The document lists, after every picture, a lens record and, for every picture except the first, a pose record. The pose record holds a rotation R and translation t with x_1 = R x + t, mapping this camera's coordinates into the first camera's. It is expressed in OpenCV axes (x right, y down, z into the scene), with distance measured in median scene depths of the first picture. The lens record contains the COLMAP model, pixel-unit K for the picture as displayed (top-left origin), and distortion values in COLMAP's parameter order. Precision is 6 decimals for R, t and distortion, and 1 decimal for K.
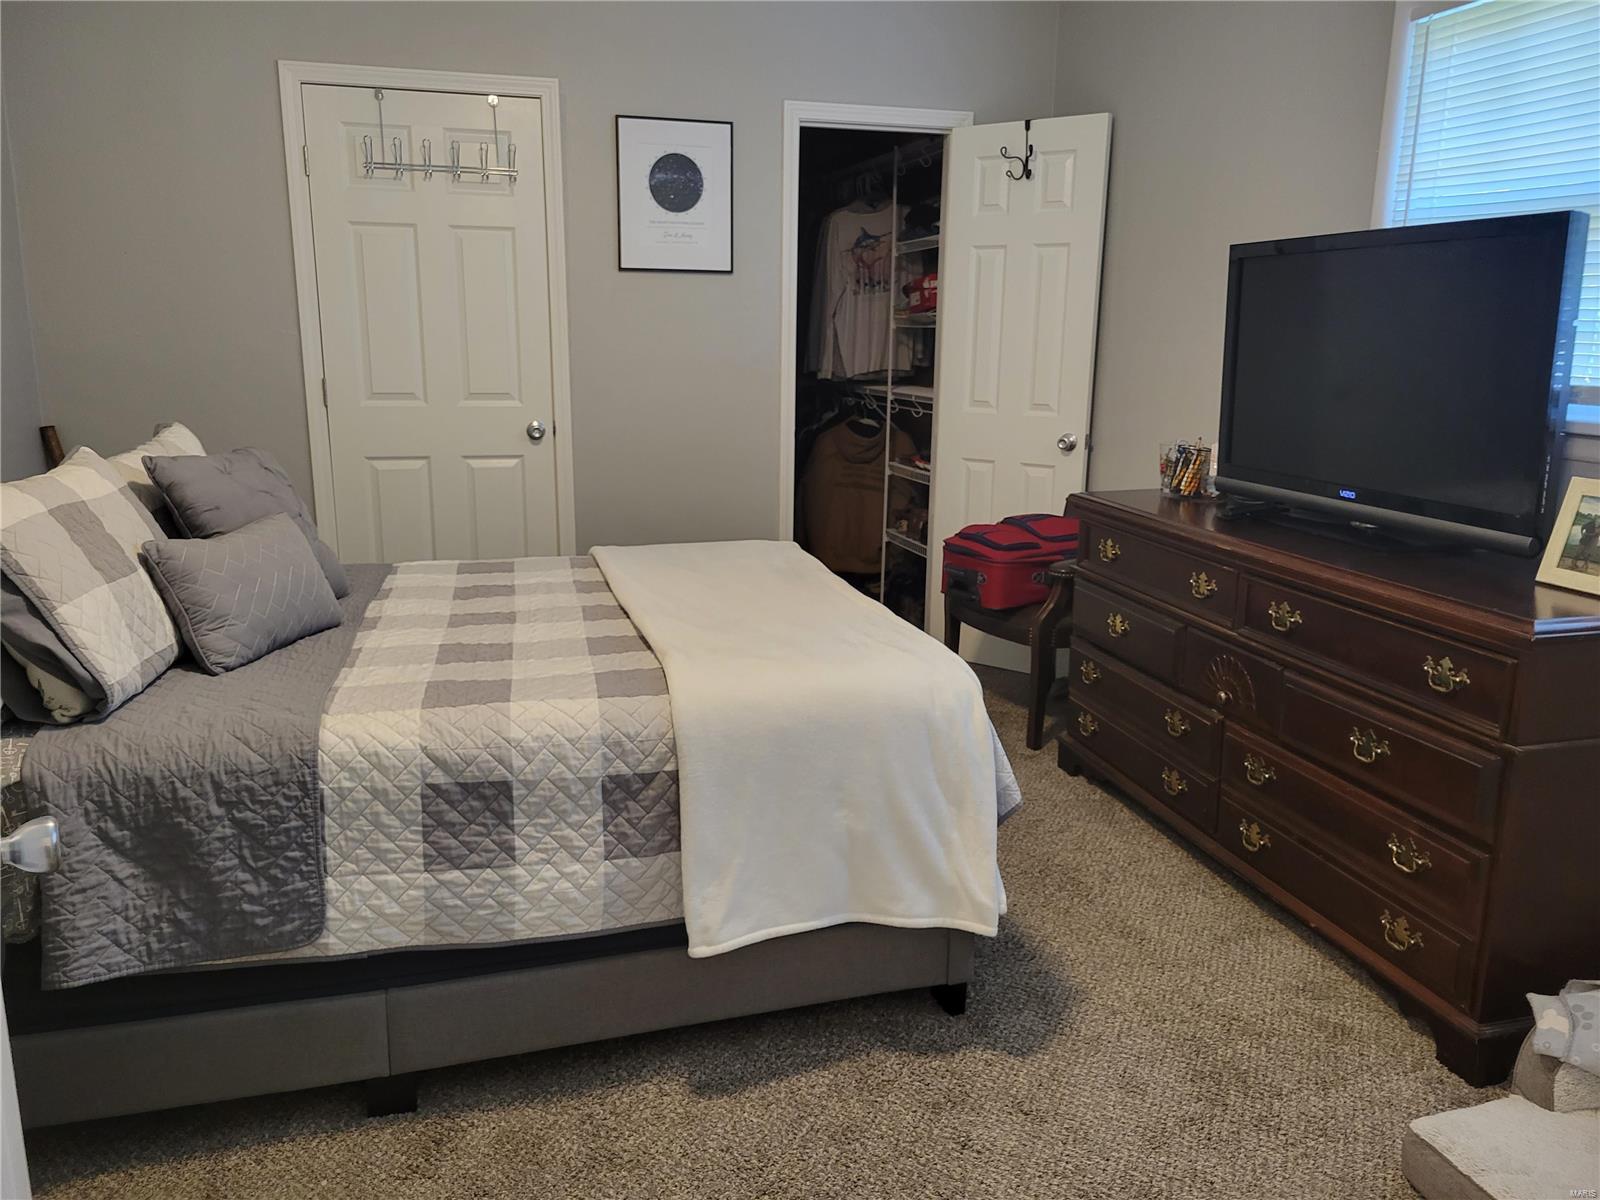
lens RADIAL K [[1215.7, 0, 800.0], [0, 1215.7, 600.0], [0, 0, 1]] dist [0.012380, 0.000612]
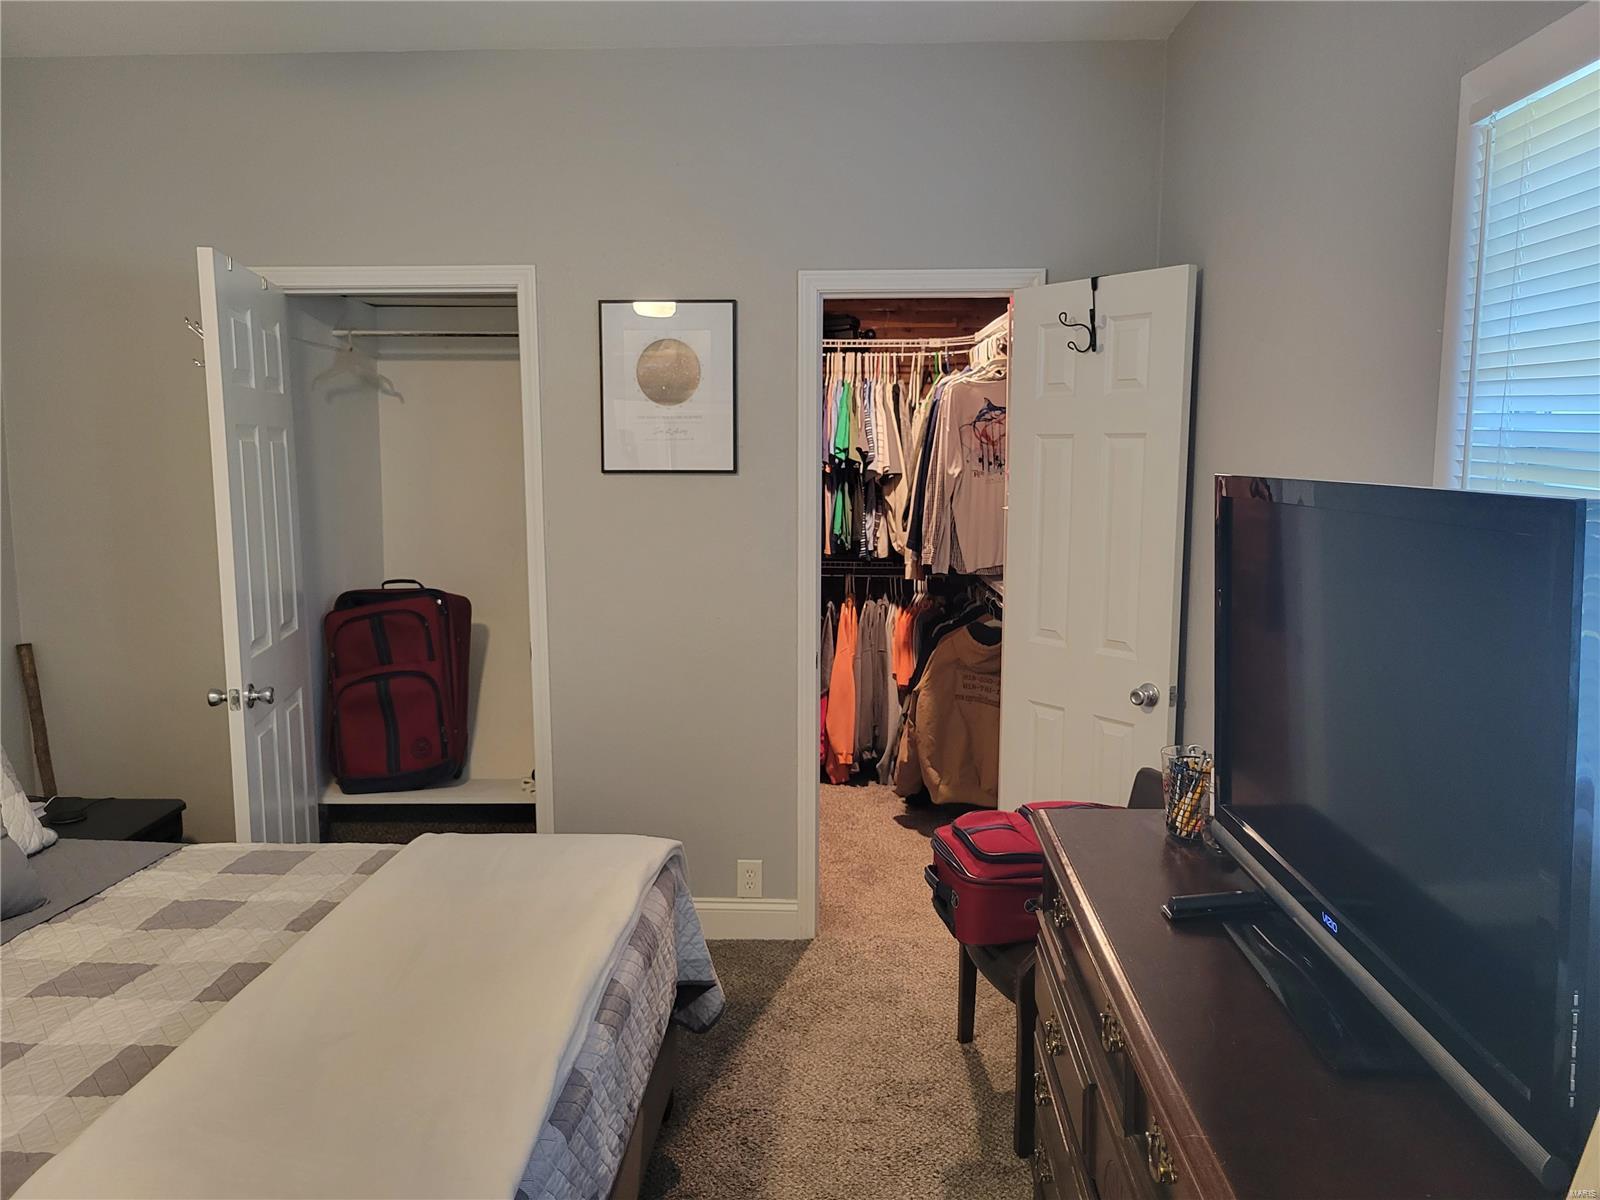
lens RADIAL K [[1207.3, 0, 796.4], [0, 1207.3, 601.9], [0, 0, 1]] dist [0.037630, -0.007119]
pose [[0.950306, 0.026908, -0.310152, 0.249452], [-0.056122, 0.994743, -0.085654, -0.113322], [0.306216, 0.098804, 0.946821, 0.236497]]
